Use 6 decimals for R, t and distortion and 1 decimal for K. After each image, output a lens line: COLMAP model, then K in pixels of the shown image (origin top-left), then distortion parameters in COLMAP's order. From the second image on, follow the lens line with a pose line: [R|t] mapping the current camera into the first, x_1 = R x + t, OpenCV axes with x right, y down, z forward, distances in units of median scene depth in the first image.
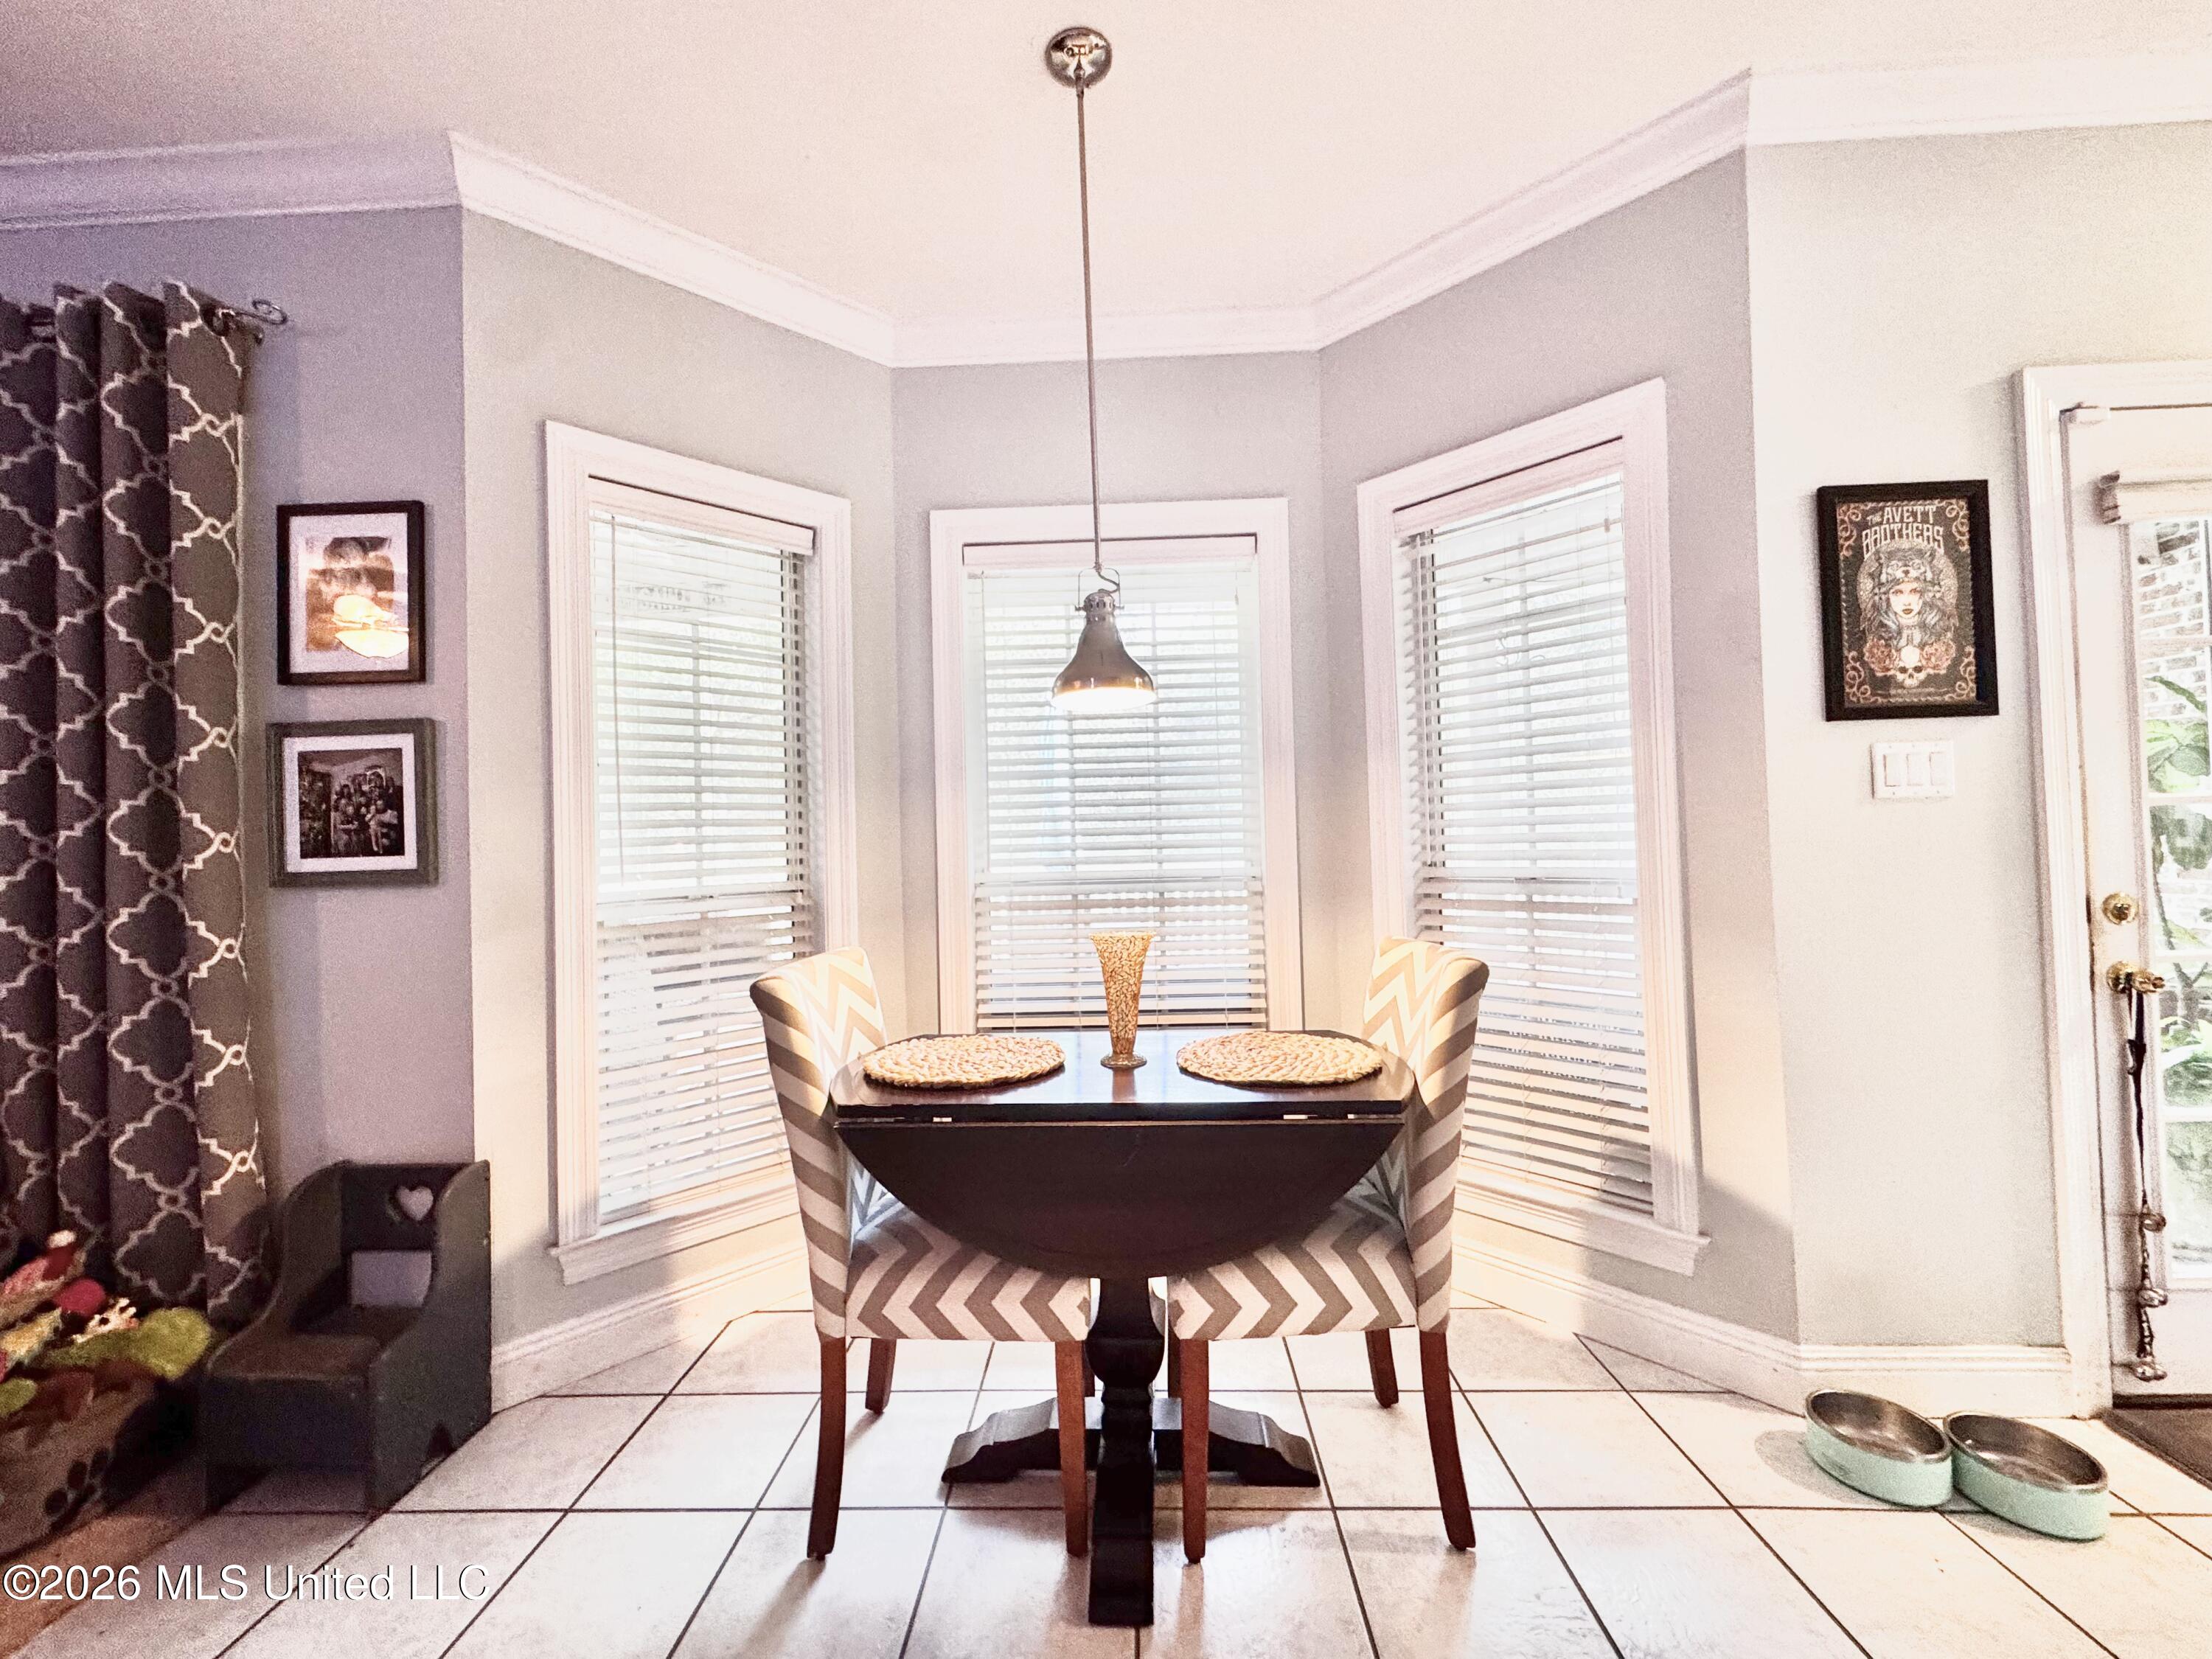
lens RADIAL K [[894.1, 0, 1109.0], [0, 894.1, 826.5], [0, 0, 1]] dist [-0.000681, 0.000205]
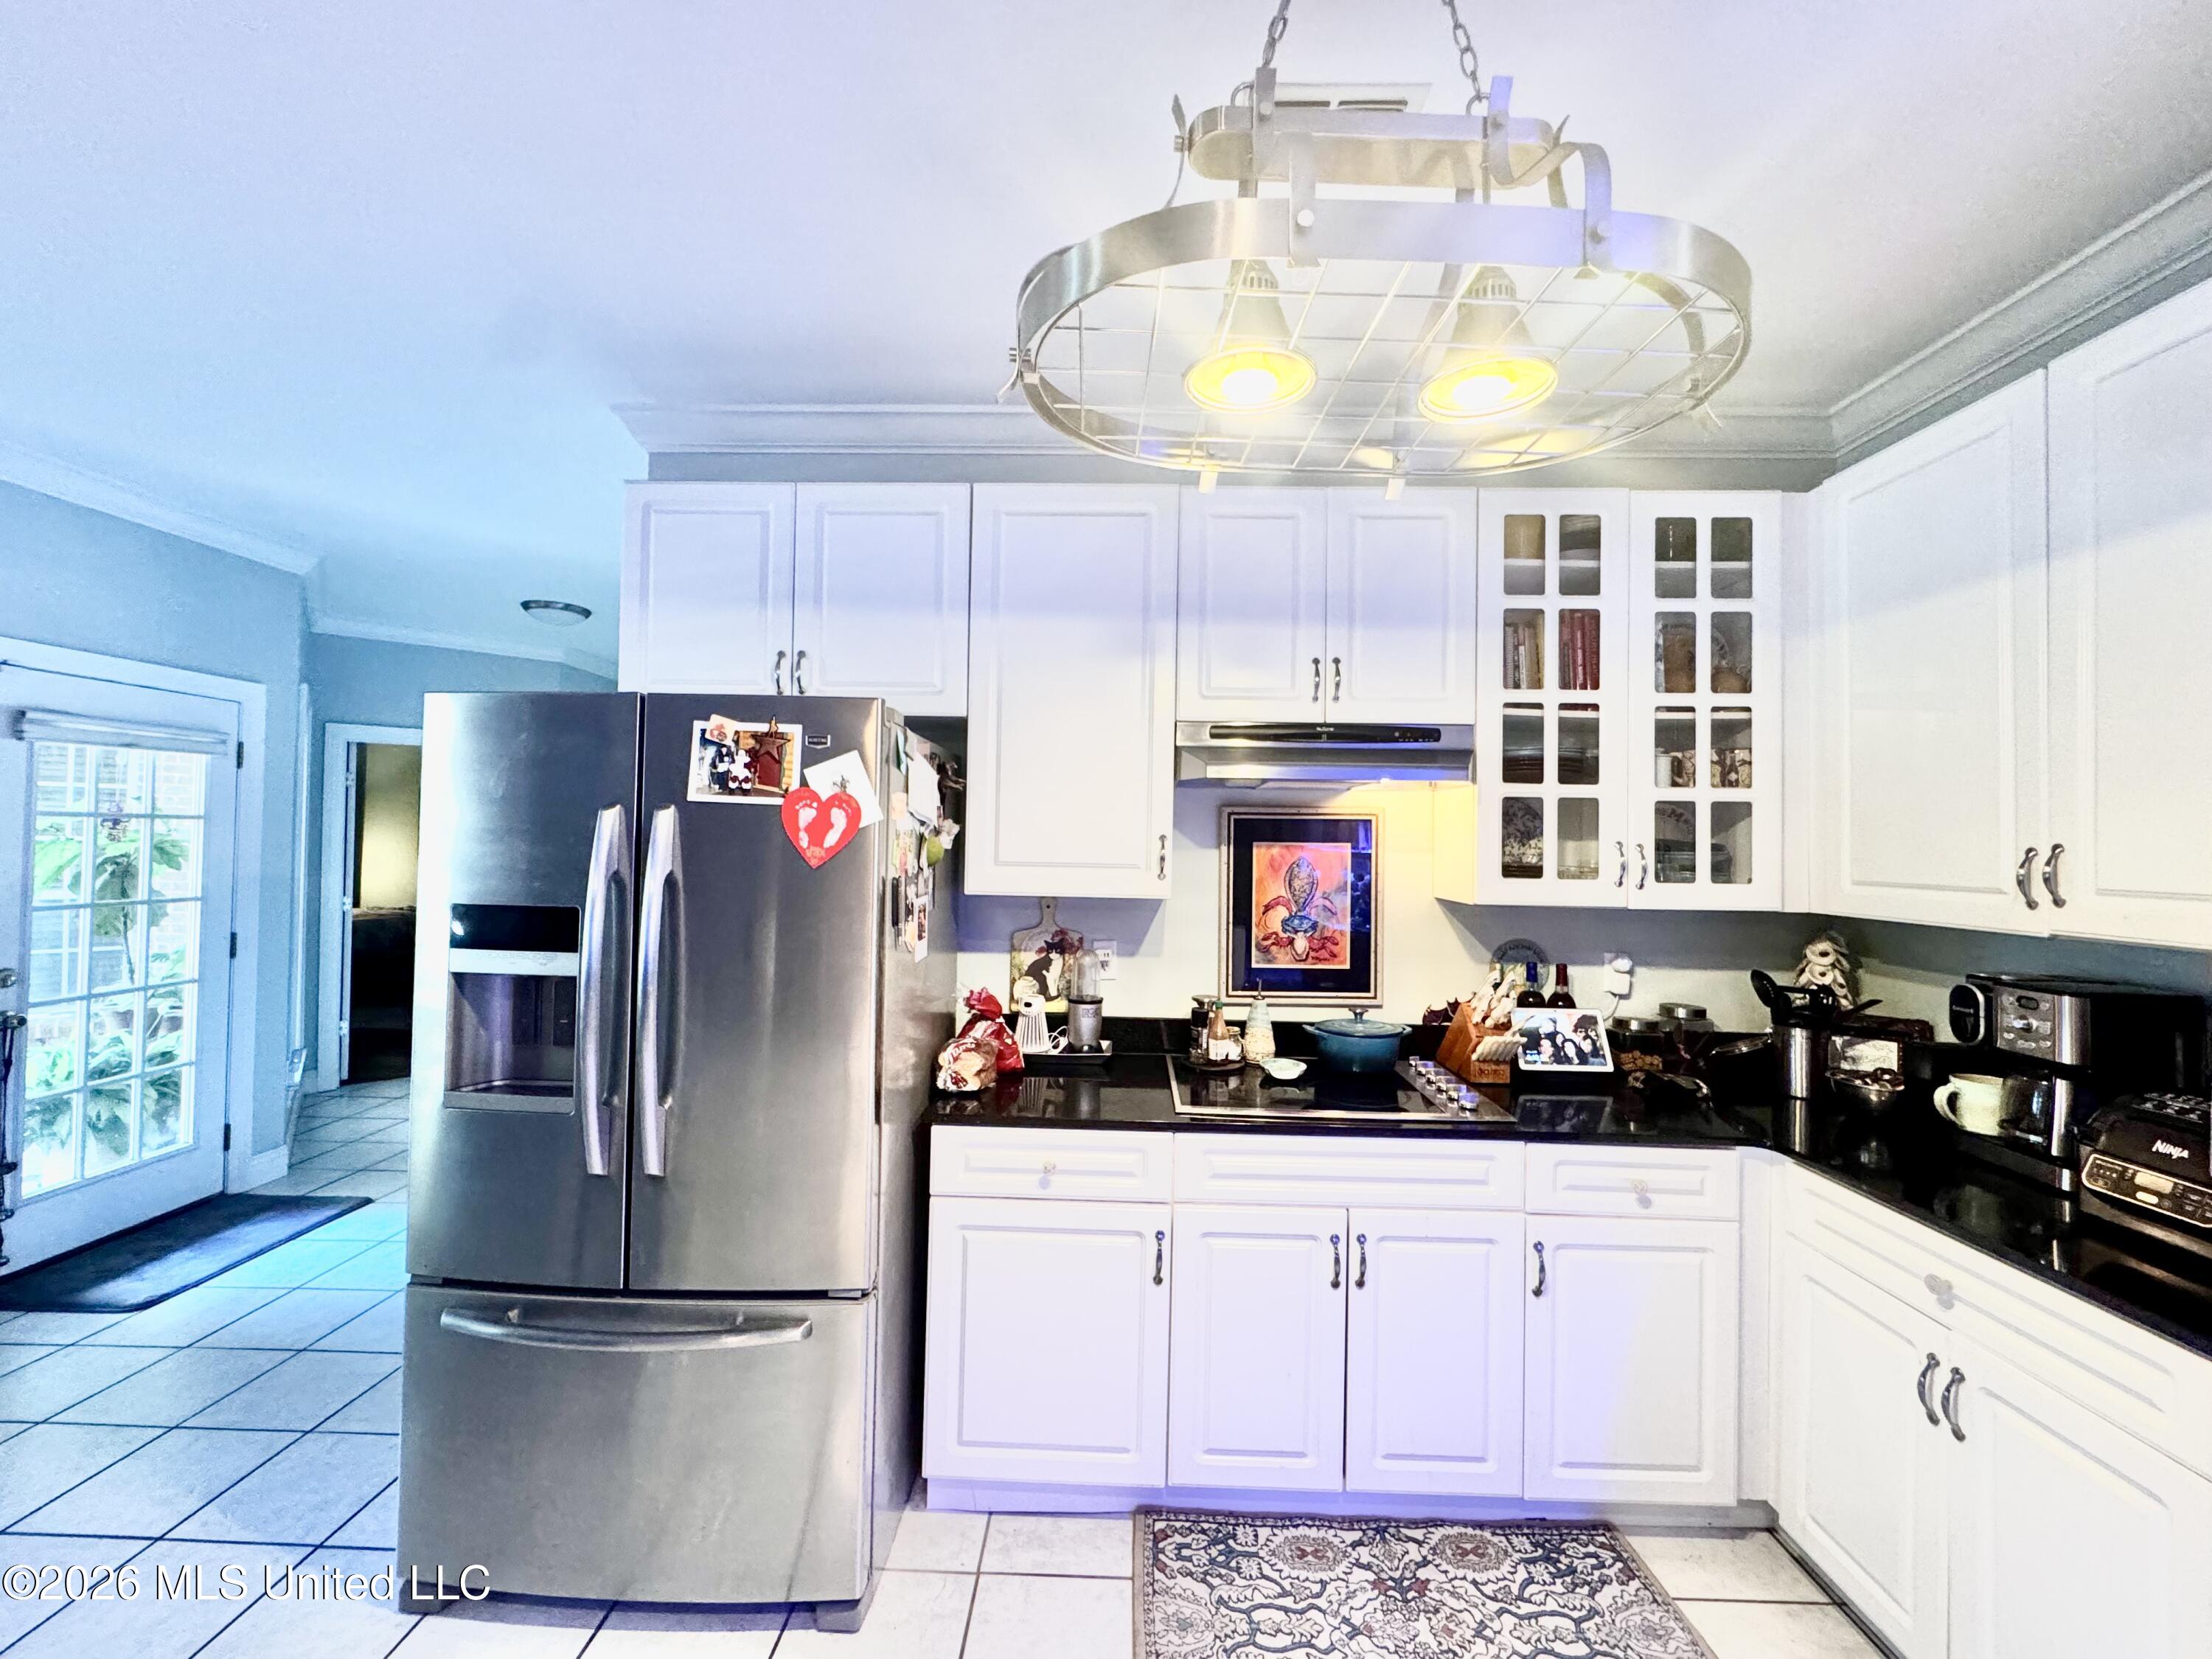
lens RADIAL K [[894.1, 0, 1109.0], [0, 894.1, 826.5], [0, 0, 1]] dist [-0.000681, 0.000205]
pose [[-0.012857, 0.042026, 0.999034, -0.498812], [-0.039912, 0.998299, -0.042509, -0.192000], [-0.999120, -0.040420, -0.011158, -0.937329]]
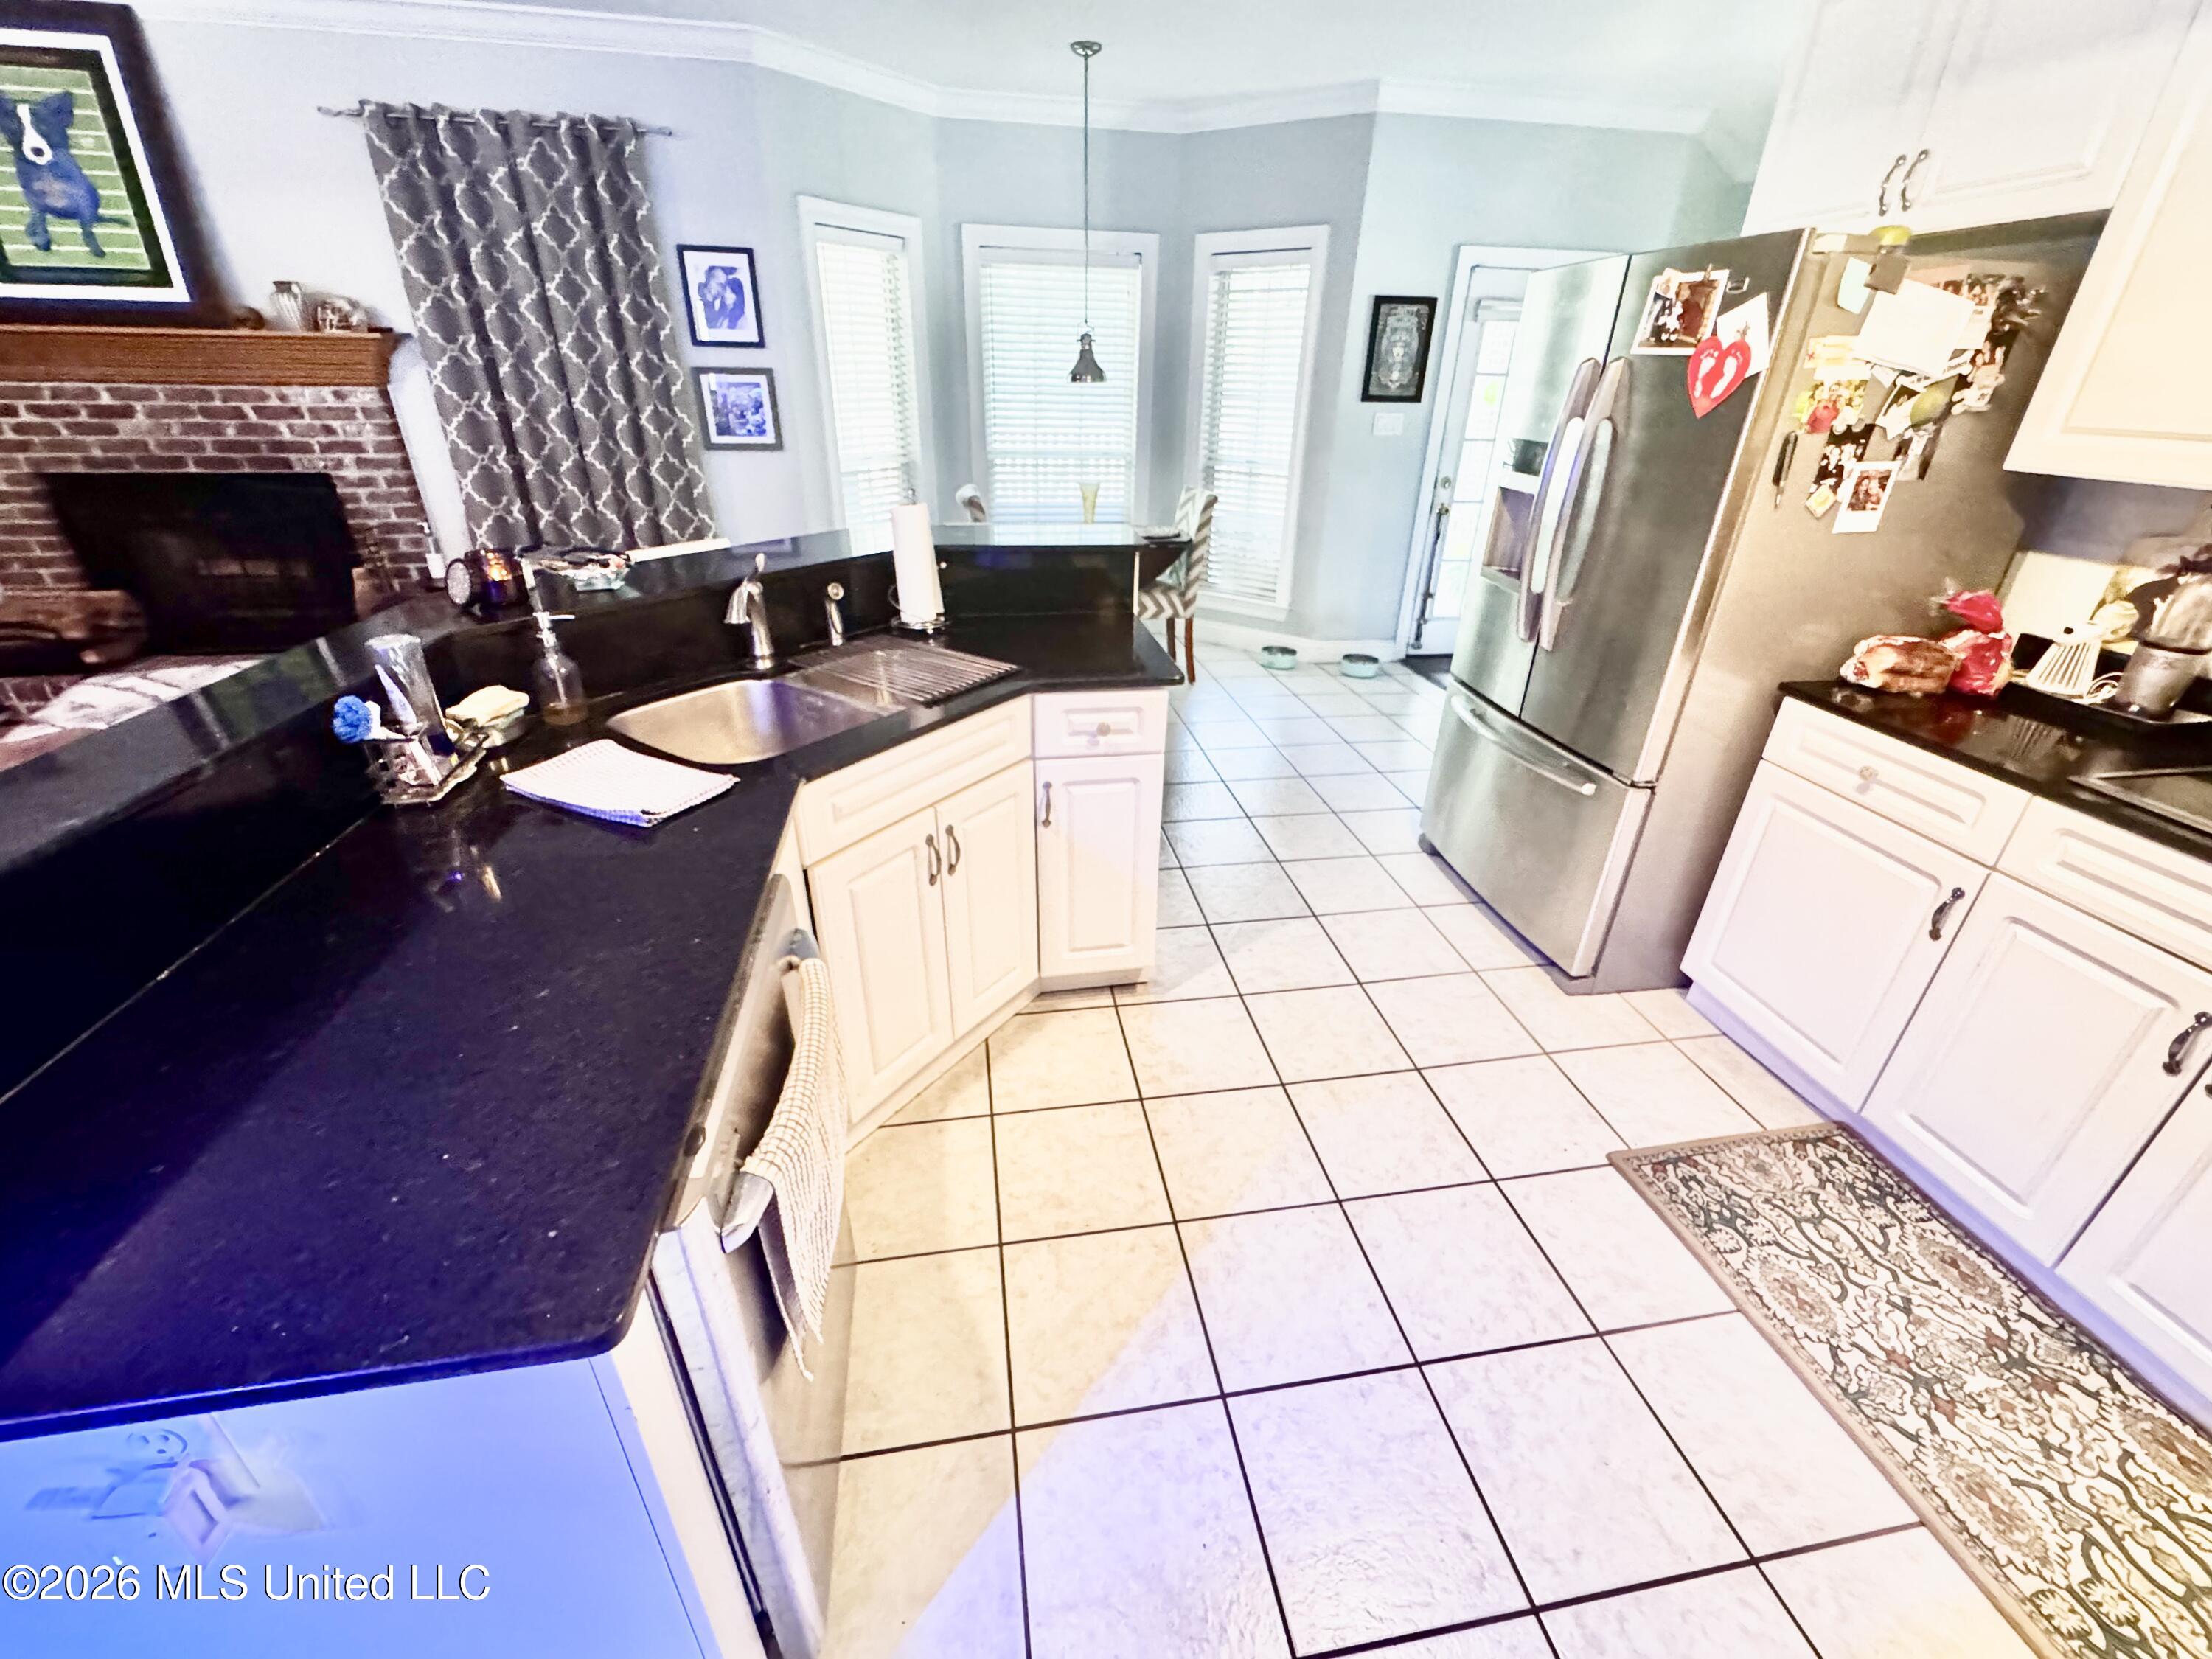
lens RADIAL K [[894.1, 0, 1109.0], [0, 894.1, 826.5], [0, 0, 1]] dist [-0.000681, 0.000205]
pose [[0.979373, -0.048374, 0.196182, -0.466745], [-0.050319, 0.881941, 0.468666, -0.209909], [-0.195693, -0.468871, 0.861316, -1.646008]]
